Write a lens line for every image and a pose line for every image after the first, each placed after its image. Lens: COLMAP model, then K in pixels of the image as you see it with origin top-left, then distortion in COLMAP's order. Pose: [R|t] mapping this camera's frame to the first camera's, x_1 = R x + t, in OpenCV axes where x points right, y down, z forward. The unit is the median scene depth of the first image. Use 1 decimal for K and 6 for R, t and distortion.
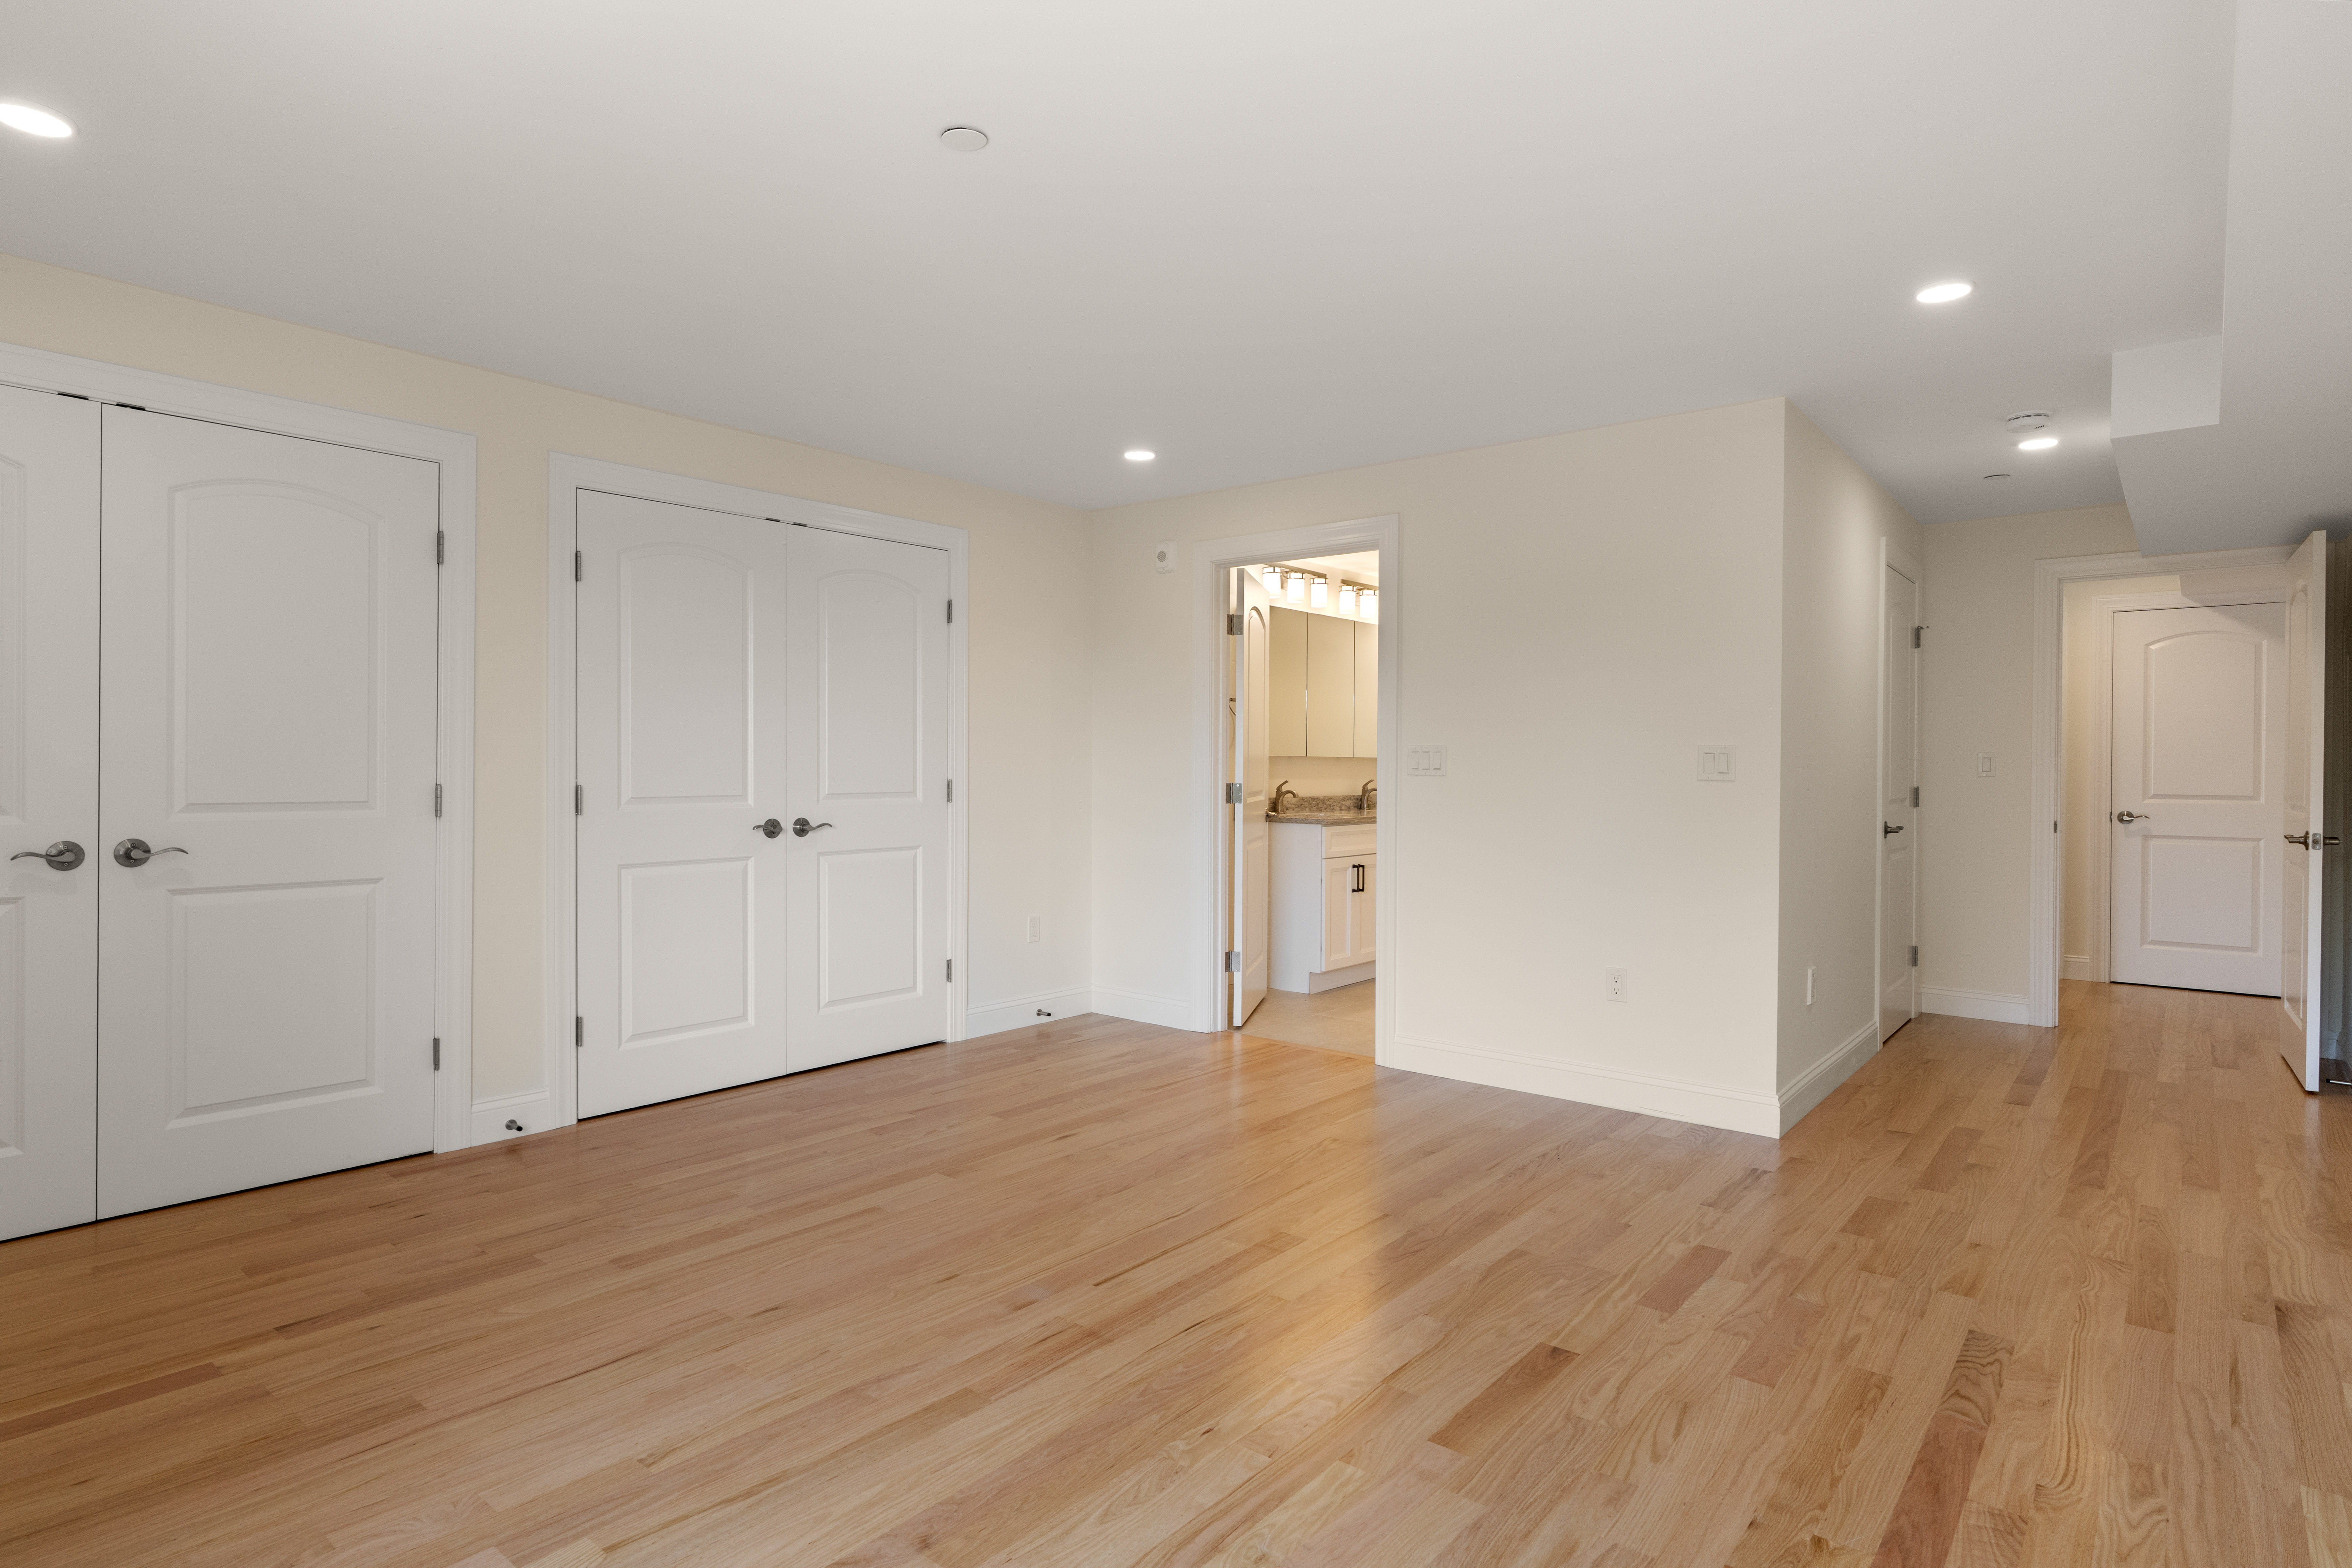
lens RADIAL K [[1261.3, 0, 1170.2], [0, 1261.3, 776.9], [0, 0, 1]] dist [-0.004024, 0.003958]
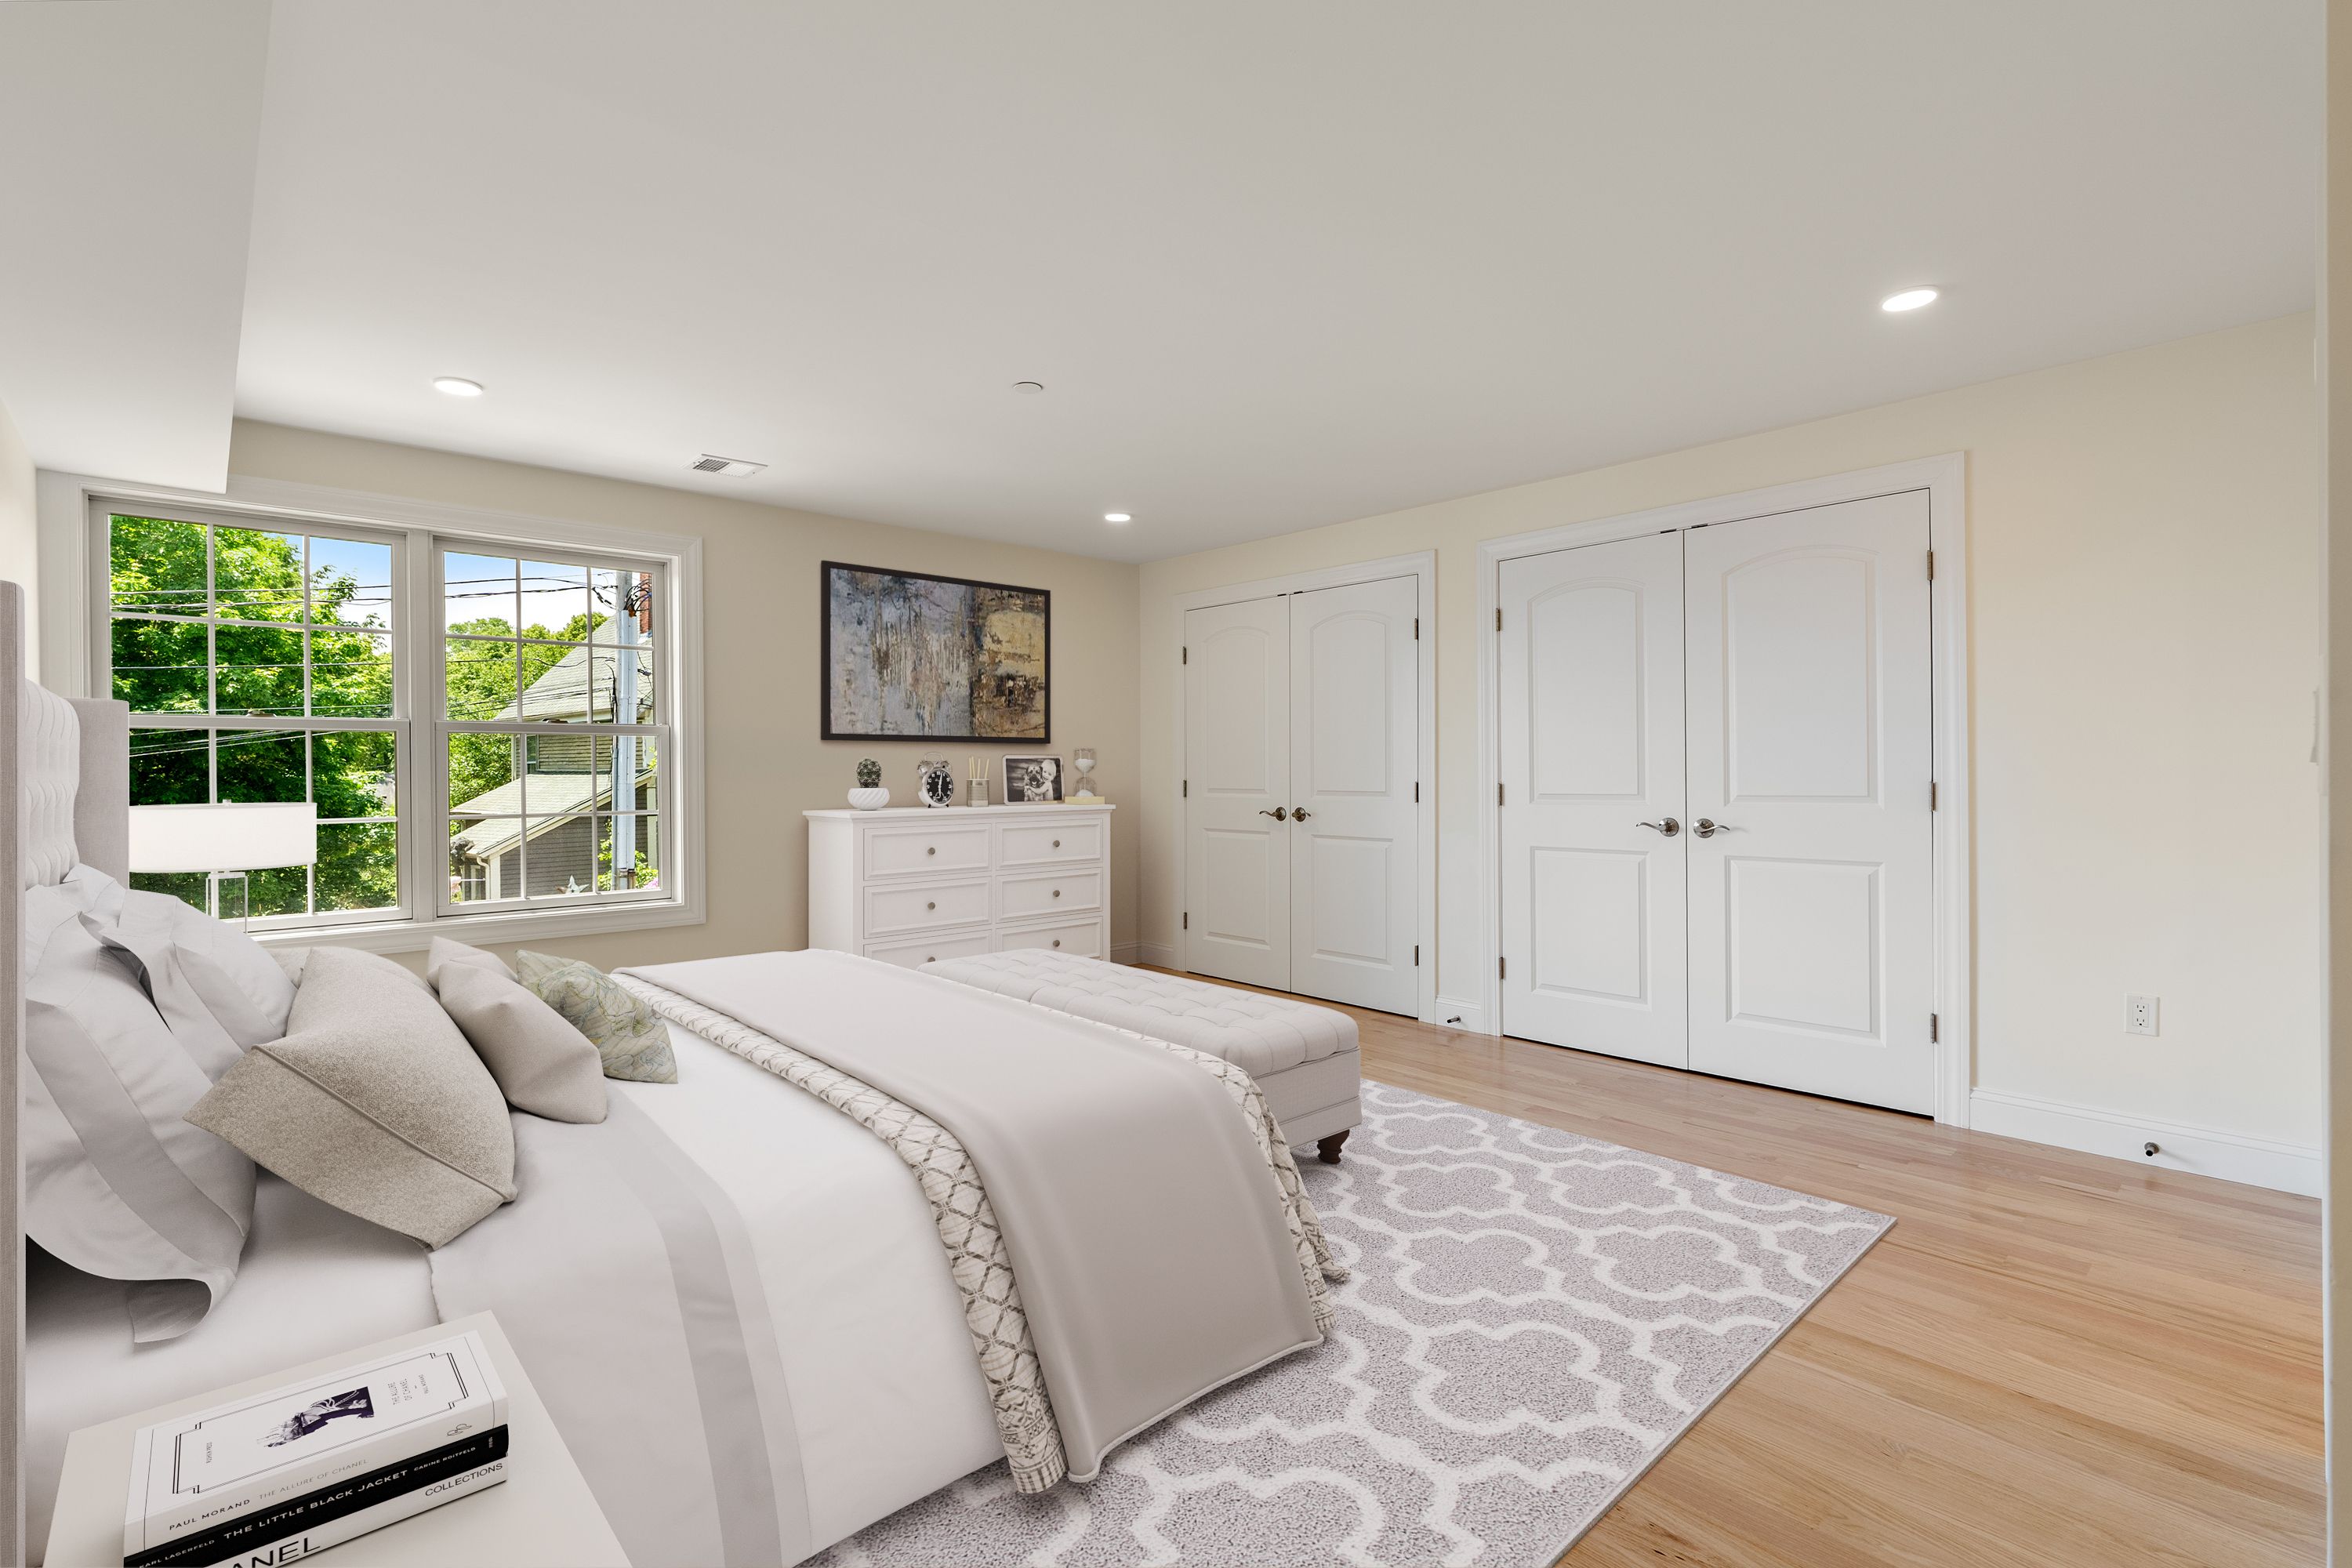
lens RADIAL K [[1066.8, 0, 1154.8], [0, 1066.8, 772.7], [0, 0, 1]] dist [-0.000350, -0.000022]
pose [[-0.151380, -0.005368, -0.988461, 0.838251], [-0.004830, 0.999977, -0.004691, 0.002894], [0.988464, 0.004064, -0.151402, 0.966382]]
